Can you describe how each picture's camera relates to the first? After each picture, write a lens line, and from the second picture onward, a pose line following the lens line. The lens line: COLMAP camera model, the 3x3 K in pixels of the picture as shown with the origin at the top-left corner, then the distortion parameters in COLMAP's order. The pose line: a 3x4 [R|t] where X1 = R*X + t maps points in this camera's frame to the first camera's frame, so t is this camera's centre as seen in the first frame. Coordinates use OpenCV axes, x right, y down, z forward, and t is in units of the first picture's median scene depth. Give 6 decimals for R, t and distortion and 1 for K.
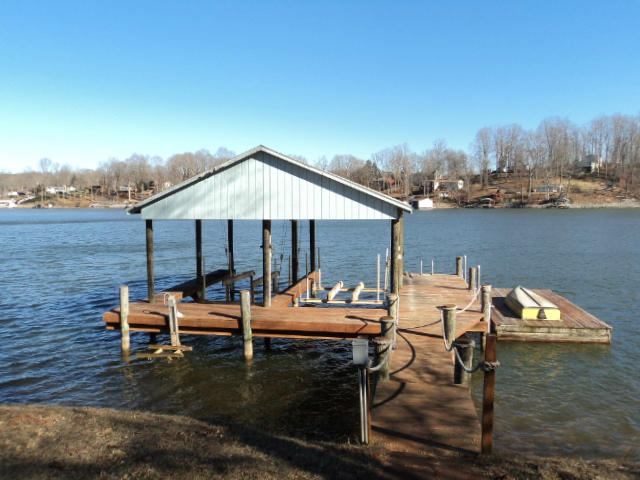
lens RADIAL K [[499.9, 0, 320.0], [0, 499.9, 240.0], [0, 0, 1]] dist [-0.035878, 0.006979]
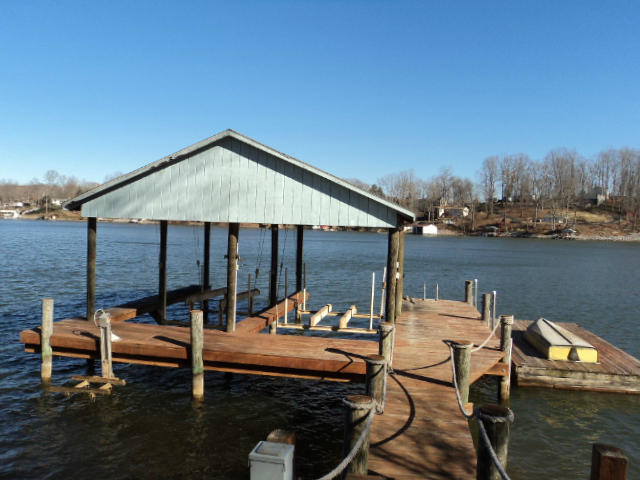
lens RADIAL K [[499.9, 0, 320.0], [0, 499.9, 240.0], [0, 0, 1]] dist [-0.035878, 0.006979]
pose [[0.999231, 0.038449, -0.007698, 0.036366], [-0.038760, 0.998214, -0.045451, 0.016952], [0.005937, 0.045714, 0.998937, 0.189264]]
